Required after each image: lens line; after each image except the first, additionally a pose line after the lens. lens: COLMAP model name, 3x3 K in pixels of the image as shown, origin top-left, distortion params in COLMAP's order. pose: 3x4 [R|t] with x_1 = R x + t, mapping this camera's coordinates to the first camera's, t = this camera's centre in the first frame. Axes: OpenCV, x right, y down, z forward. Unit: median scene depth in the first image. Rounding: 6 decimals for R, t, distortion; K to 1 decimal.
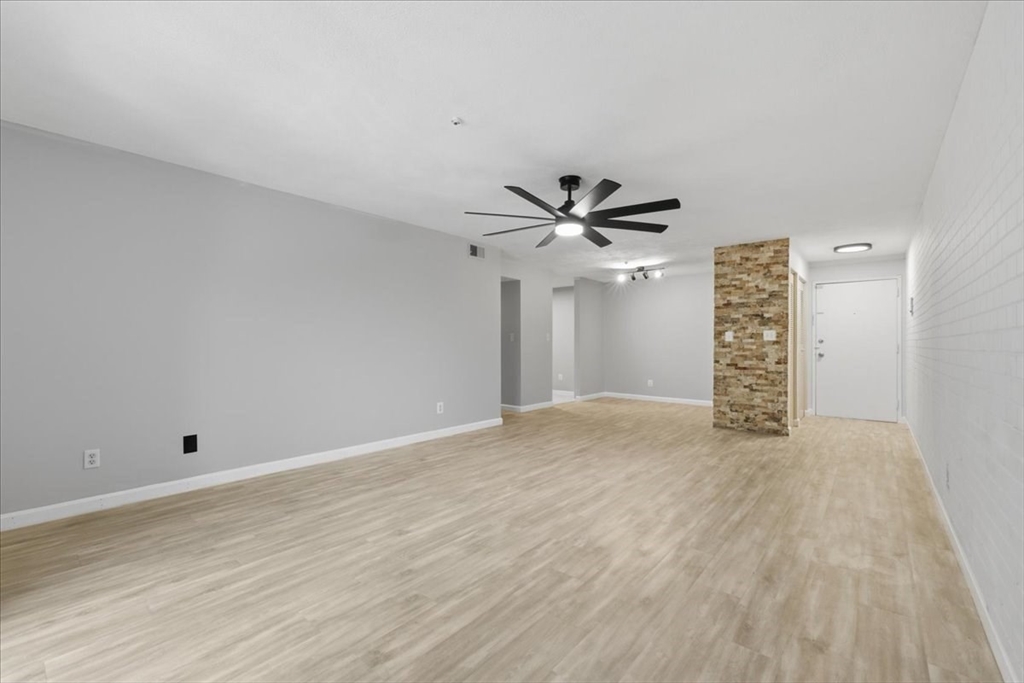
lens RADIAL K [[429.1, 0, 512.0], [0, 429.1, 341.5], [0, 0, 1]] dist [0.007880, -0.000852]
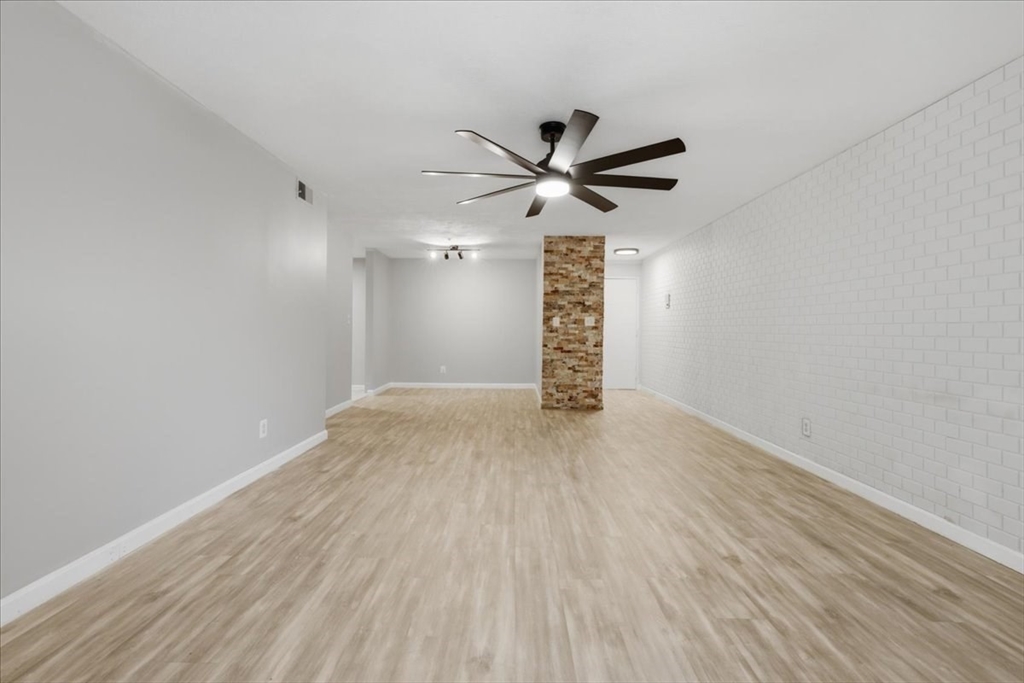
lens RADIAL K [[439.9, 0, 511.3], [0, 439.9, 325.8], [0, 0, 1]] dist [0.009093, -0.001195]
pose [[0.769699, 0.007437, 0.638364, -0.287200], [-0.009280, 0.999957, -0.000460, -0.000309], [-0.638340, -0.005570, 0.769735, 0.251501]]
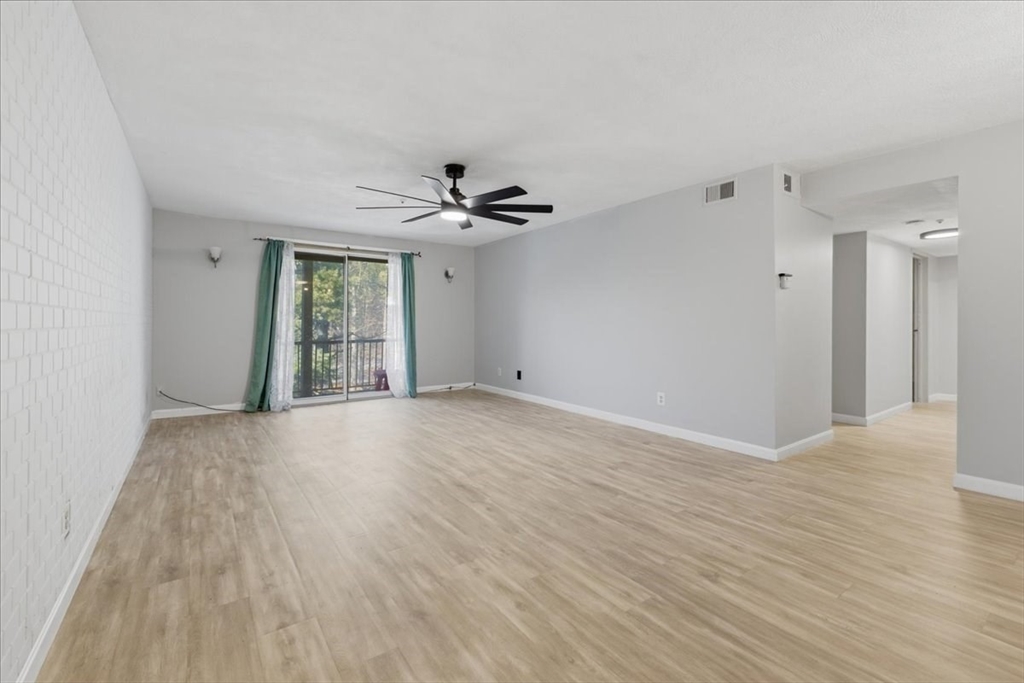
lens RADIAL K [[436.3, 0, 511.0], [0, 436.3, 330.0], [0, 0, 1]] dist [0.007116, -0.000212]
pose [[-0.244695, 0.010467, -0.969544, 0.715627], [-0.000627, 0.999940, 0.010953, 0.006354], [0.969600, 0.003288, -0.244674, 0.874774]]
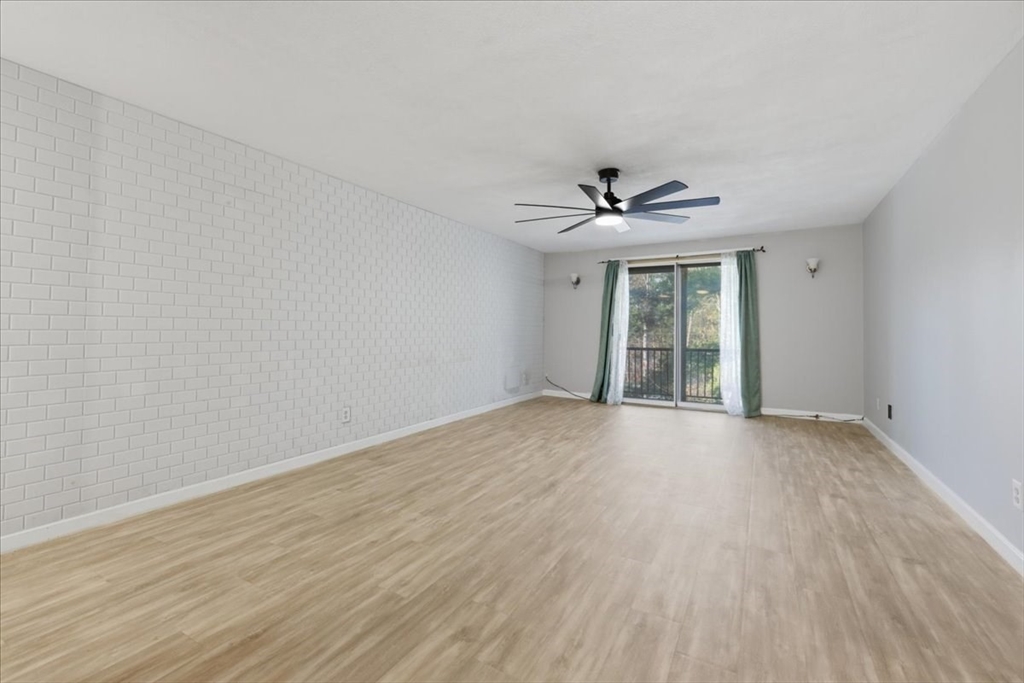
lens RADIAL K [[439.9, 0, 511.3], [0, 439.9, 325.8], [0, 0, 1]] dist [0.009093, -0.001195]
pose [[-0.983473, -0.011275, -0.180701, 0.348306], [-0.008908, 0.999864, -0.013904, 0.008433], [0.180833, -0.012064, -0.983440, 1.252394]]
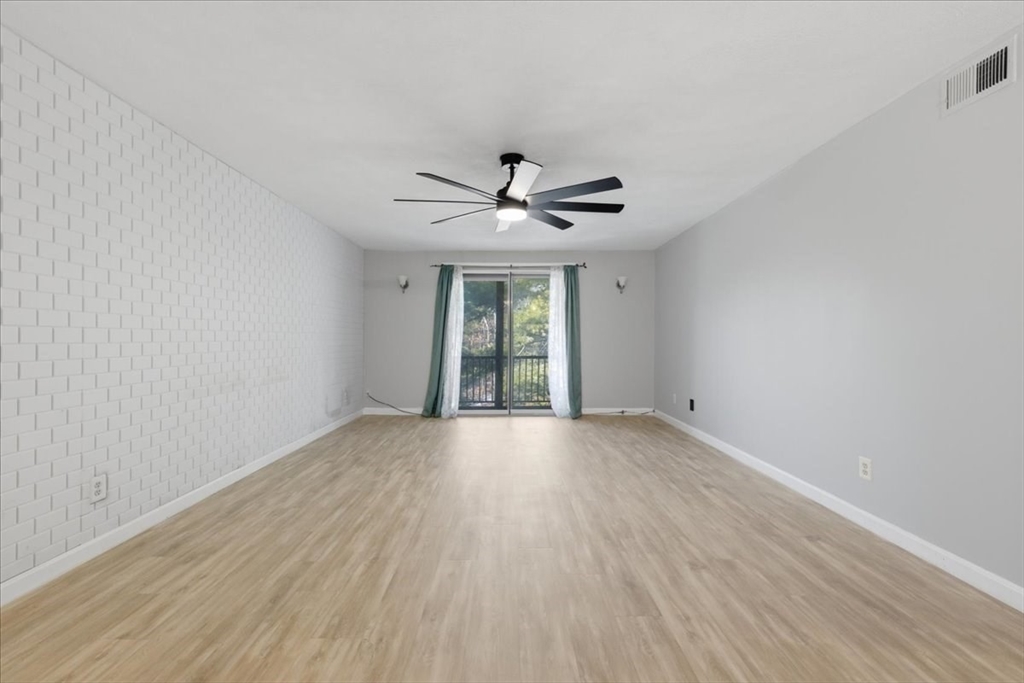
lens RADIAL K [[429.1, 0, 512.0], [0, 429.1, 341.5], [0, 0, 1]] dist [0.007880, -0.000852]
pose [[-0.758383, -0.001305, -0.651808, 0.453834], [-0.002724, 0.999996, 0.001167, 0.005628], [0.651803, 0.002660, -0.758383, 1.056769]]
